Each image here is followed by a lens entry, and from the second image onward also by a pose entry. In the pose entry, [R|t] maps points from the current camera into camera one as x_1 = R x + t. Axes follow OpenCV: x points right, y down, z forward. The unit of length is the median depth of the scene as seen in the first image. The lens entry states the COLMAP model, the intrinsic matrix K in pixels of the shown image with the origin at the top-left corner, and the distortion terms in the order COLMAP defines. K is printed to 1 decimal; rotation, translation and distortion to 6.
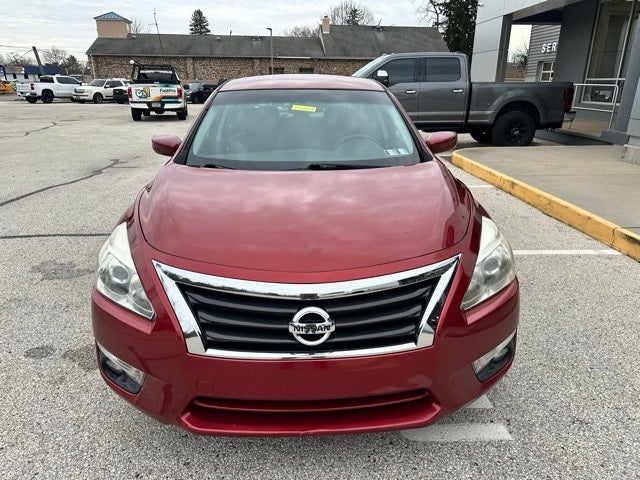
lens RADIAL K [[455.9, 0, 323.4], [0, 455.9, 242.6], [0, 0, 1]] dist [-0.003392, -0.000522]
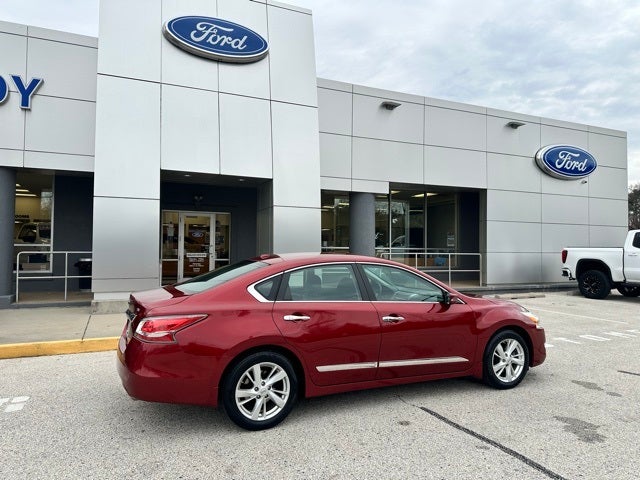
lens RADIAL K [[448.4, 0, 324.0], [0, 448.4, 235.7], [0, 0, 1]] dist [0.061318, -0.080478]
pose [[-0.376777, 0.021197, 0.926061, -0.142472], [0.295680, 0.950190, 0.098551, -0.069195], [-0.877845, 0.310949, -0.364277, 0.187450]]
